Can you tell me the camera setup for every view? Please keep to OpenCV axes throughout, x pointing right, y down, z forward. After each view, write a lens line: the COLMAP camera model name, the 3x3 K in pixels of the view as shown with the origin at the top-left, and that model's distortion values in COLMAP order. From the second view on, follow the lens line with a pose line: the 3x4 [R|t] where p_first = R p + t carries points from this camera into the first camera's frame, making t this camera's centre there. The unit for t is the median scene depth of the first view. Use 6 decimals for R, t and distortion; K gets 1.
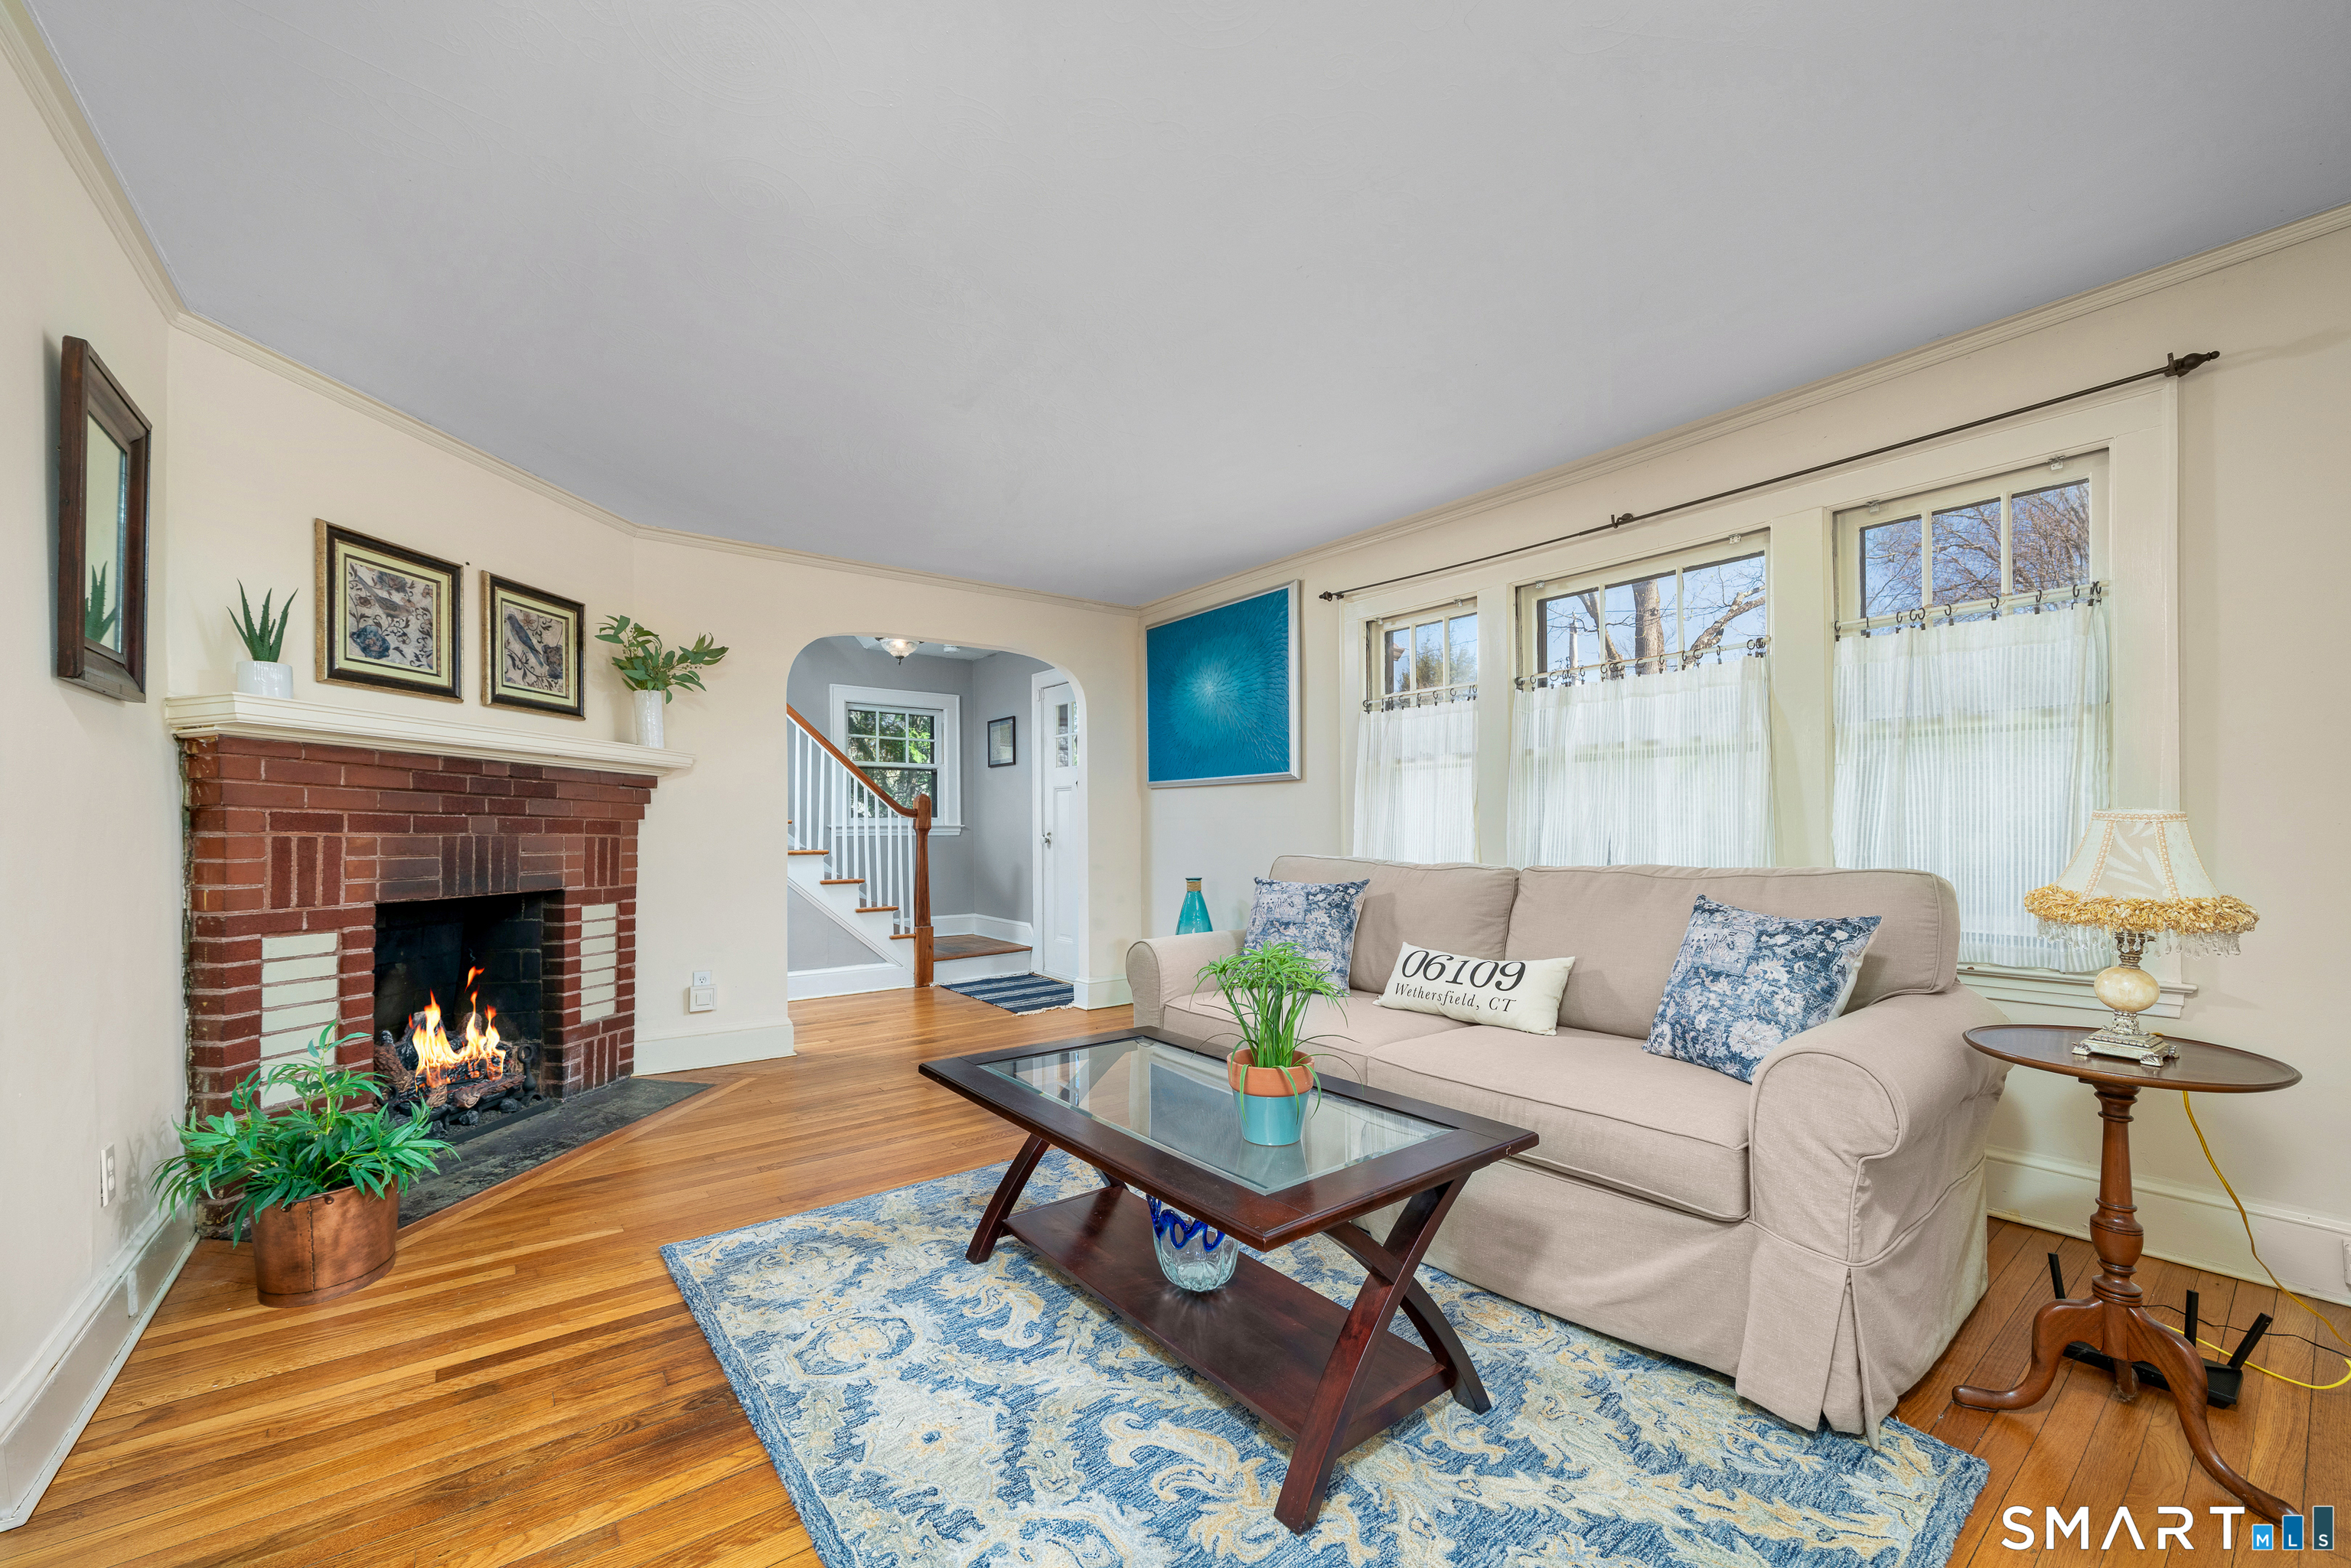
lens RADIAL K [[920.1, 0, 1161.7], [0, 920.1, 814.6], [0, 0, 1]] dist [0.006089, -0.001339]
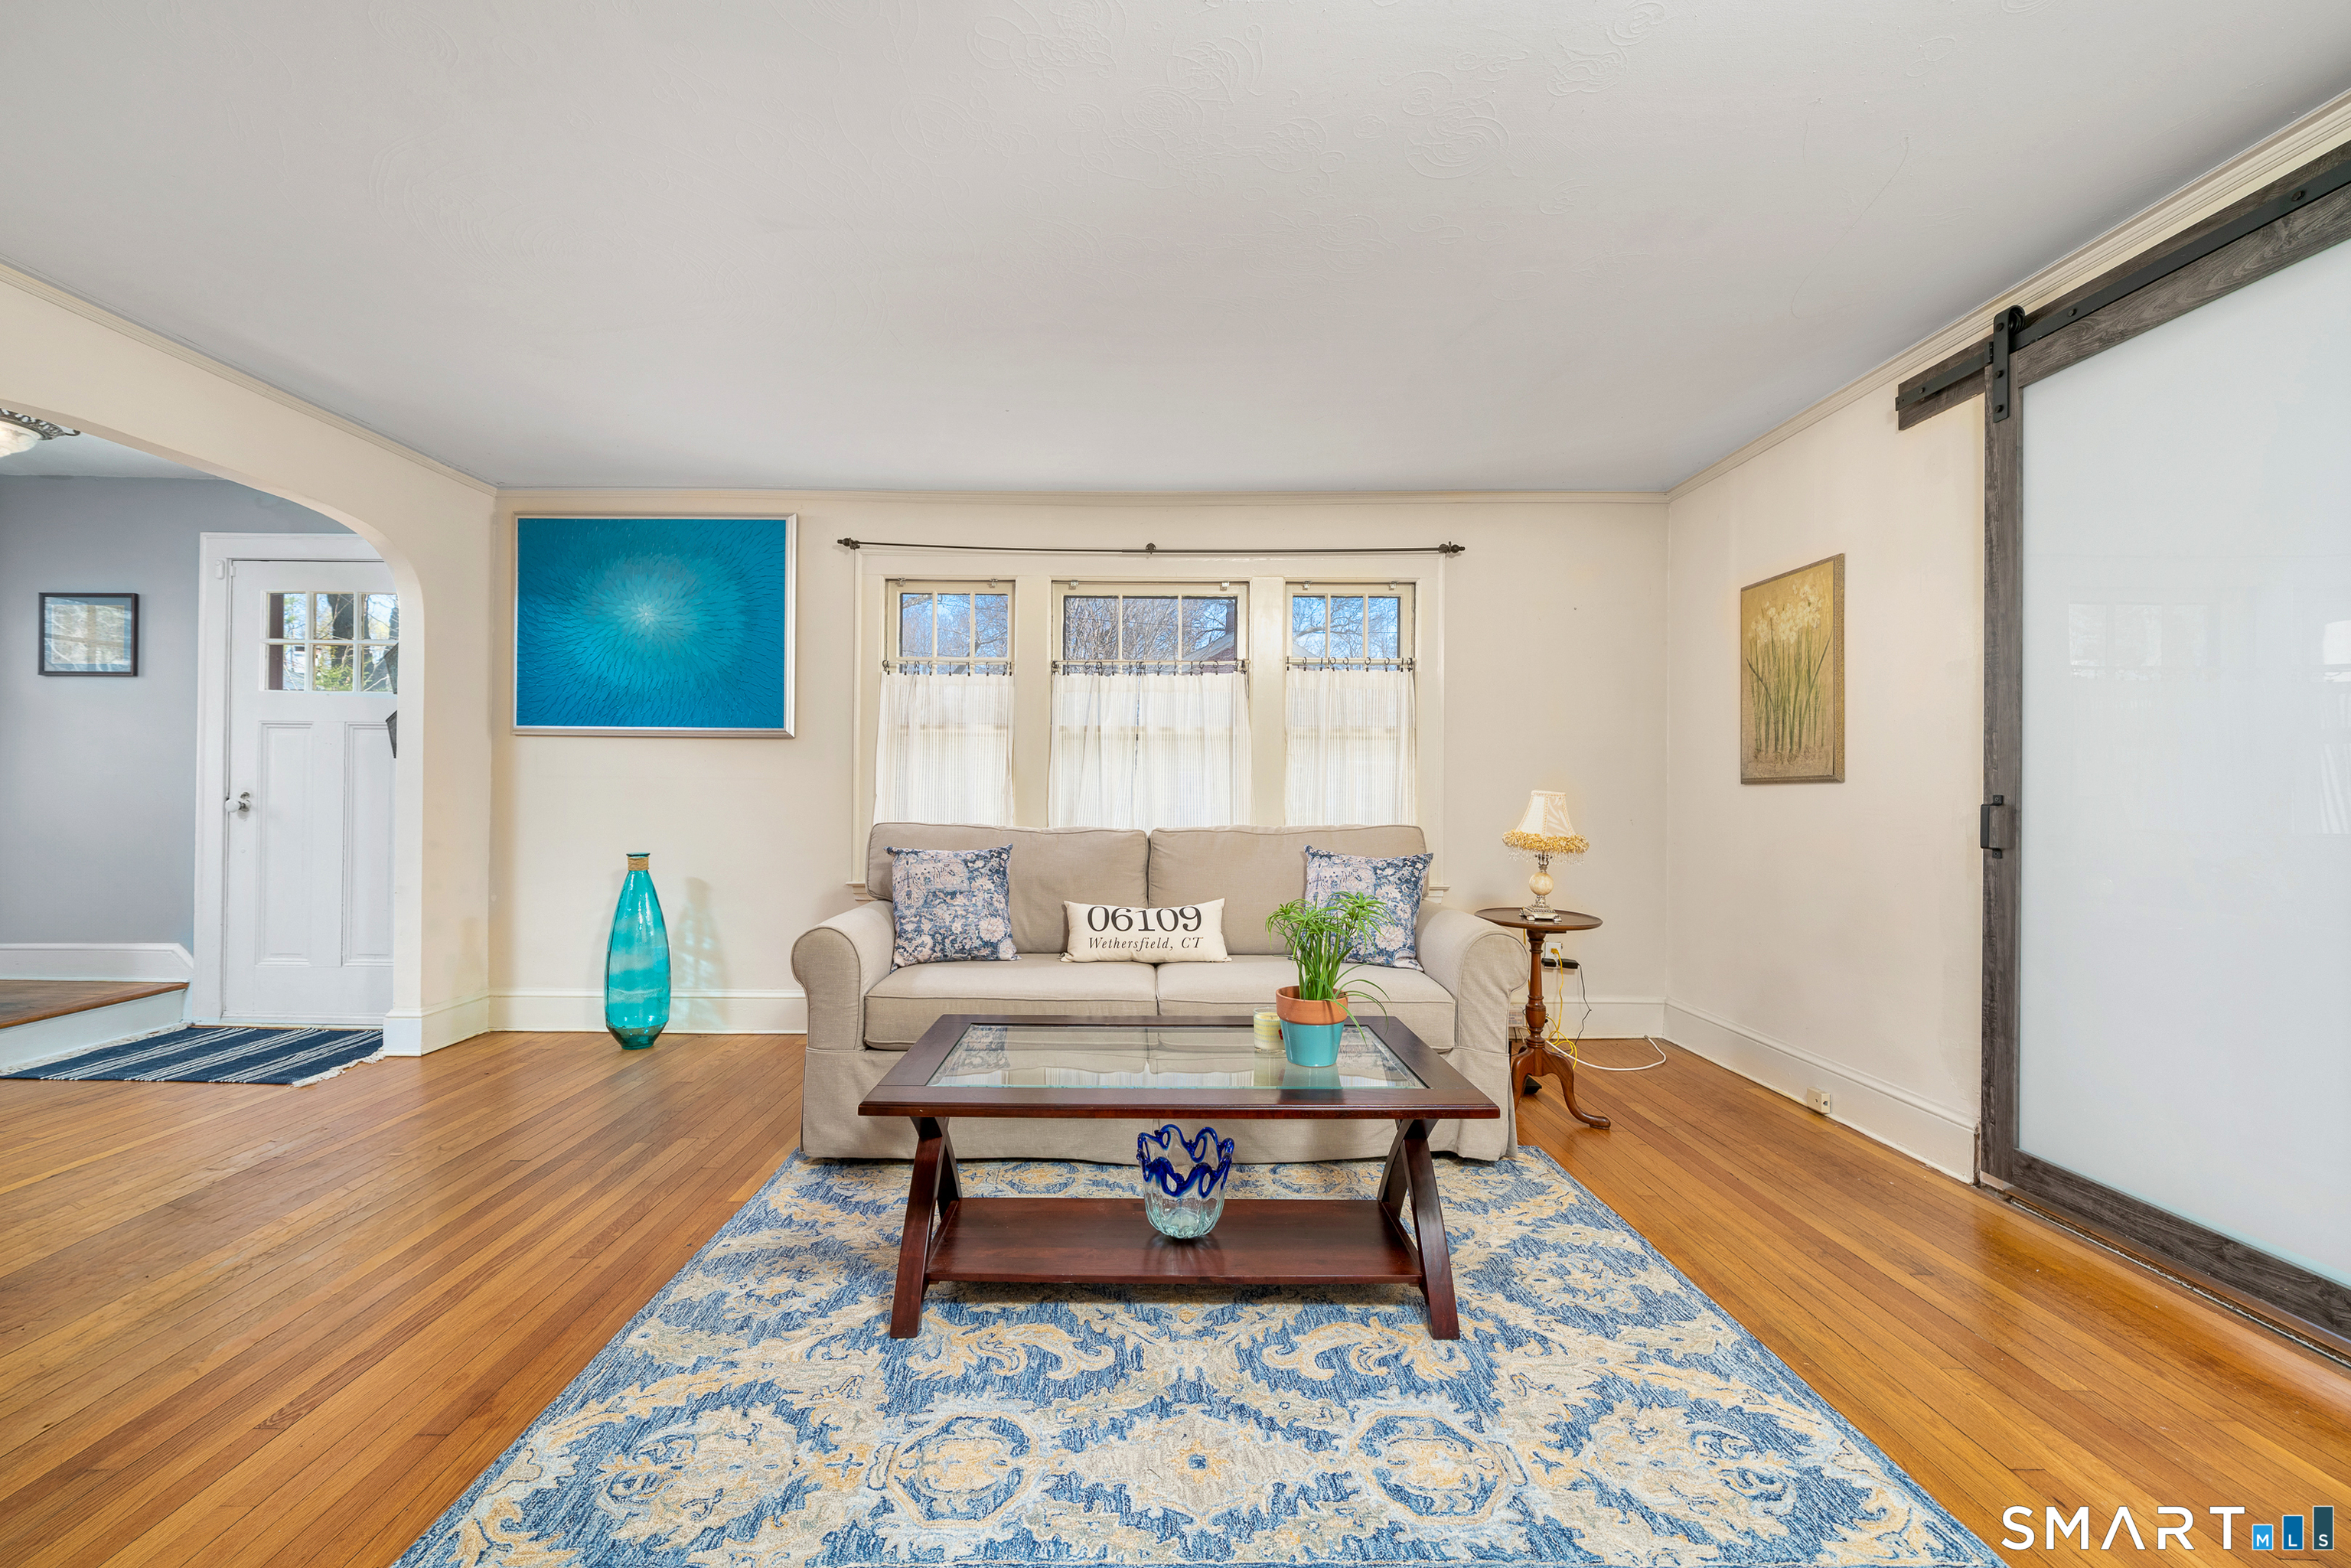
lens RADIAL K [[920.1, 0, 1179.5], [0, 920.1, 794.3], [0, 0, 1]] dist [0.006089, -0.001339]
pose [[0.595855, 0.008345, 0.803048, -0.541028], [-0.022639, 0.999723, 0.006409, 0.003340], [-0.802773, -0.021999, 0.595879, 0.261196]]
